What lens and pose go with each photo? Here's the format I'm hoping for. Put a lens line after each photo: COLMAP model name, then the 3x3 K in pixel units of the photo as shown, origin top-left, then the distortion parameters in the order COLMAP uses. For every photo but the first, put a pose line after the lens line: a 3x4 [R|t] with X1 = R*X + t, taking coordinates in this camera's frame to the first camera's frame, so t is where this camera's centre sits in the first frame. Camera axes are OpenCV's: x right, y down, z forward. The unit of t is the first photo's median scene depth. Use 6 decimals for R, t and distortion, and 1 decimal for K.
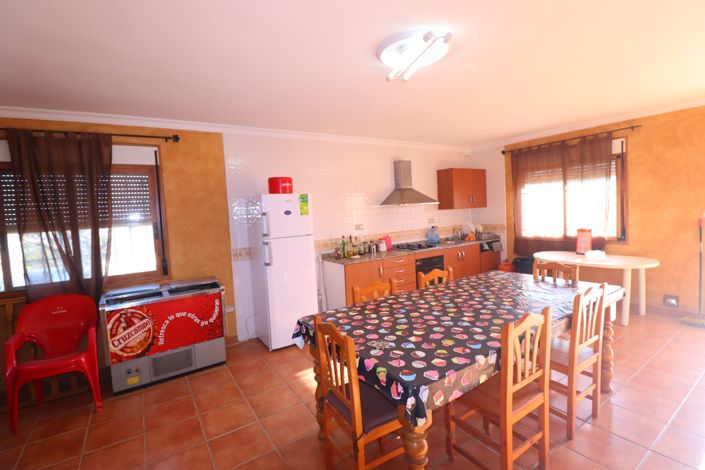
lens RADIAL K [[328.2, 0, 345.3], [0, 328.2, 231.3], [0, 0, 1]] dist [-0.003369, -0.010433]
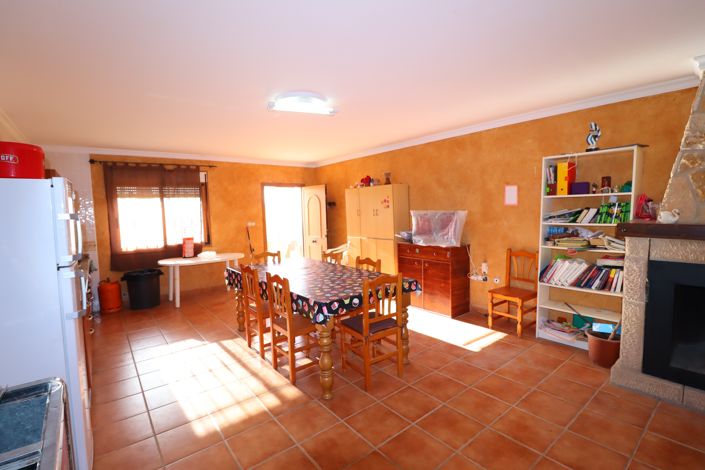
lens RADIAL K [[328.2, 0, 354.2], [0, 328.2, 233.6], [0, 0, 1]] dist [-0.003369, -0.010433]
pose [[-0.081441, -0.023485, 0.996401, -0.599556], [0.097808, 0.994709, 0.031439, 0.000257], [-0.991867, 0.100017, -0.078713, 0.461418]]
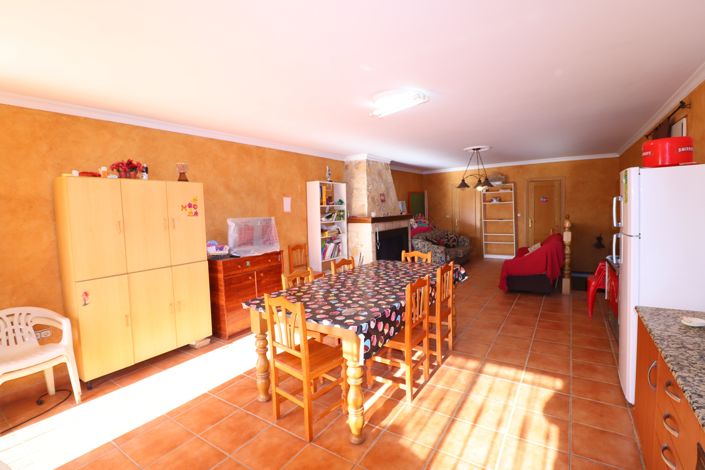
lens RADIAL K [[328.2, 0, 354.0], [0, 328.2, 234.9], [0, 0, 1]] dist [-0.003369, -0.010433]
pose [[-0.917080, 0.117992, -0.380844, 0.513698], [0.060210, 0.985237, 0.160258, -0.101647], [0.394131, 0.124038, -0.910645, 1.137970]]
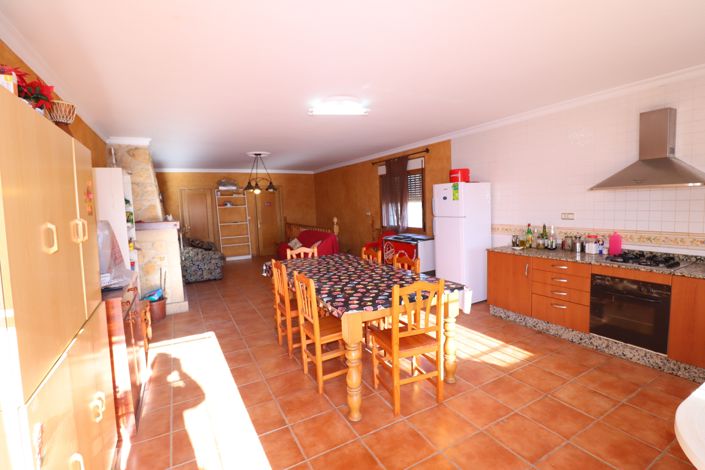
lens RADIAL K [[328.2, 0, 351.9], [0, 328.2, 240.4], [0, 0, 1]] dist [-0.003369, -0.010433]
pose [[-0.089241, 0.169304, -0.981515, 0.934378], [-0.021471, 0.984891, 0.171839, -0.086346], [0.995779, 0.036409, -0.084258, 0.594892]]
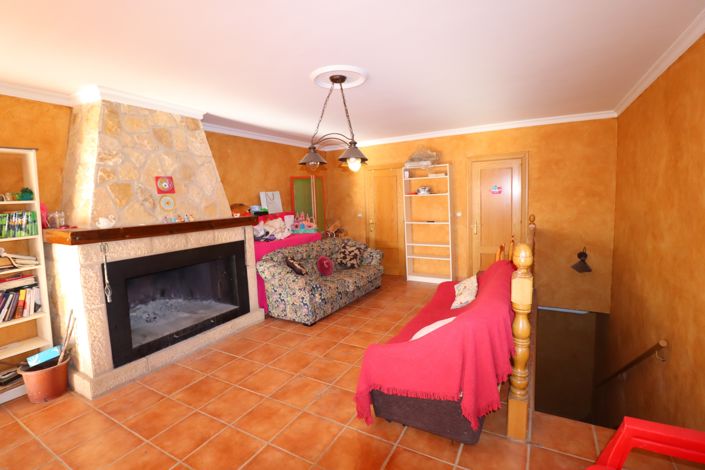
lens RADIAL K [[328.2, 0, 357.5], [0, 328.2, 229.8], [0, 0, 1]] dist [-0.003369, -0.010433]
pose [[-0.885249, 0.127027, -0.447436, -0.243590], [0.050952, 0.982679, 0.178174, -0.030174], [0.462319, 0.134931, -0.876388, 0.648963]]
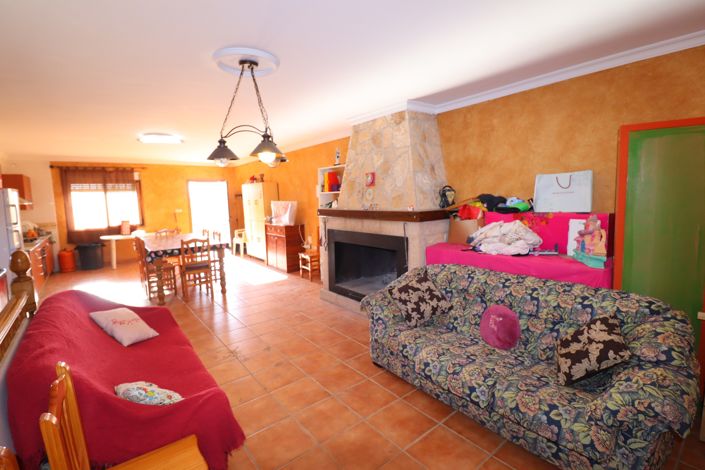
lens RADIAL K [[328.2, 0, 352.1], [0, 328.2, 231.6], [0, 0, 1]] dist [-0.003369, -0.010433]
pose [[-0.079530, -0.054102, 0.995363, -1.125290], [0.098132, 0.993251, 0.061828, 0.063712], [-0.991990, 0.102594, -0.073684, -0.073005]]
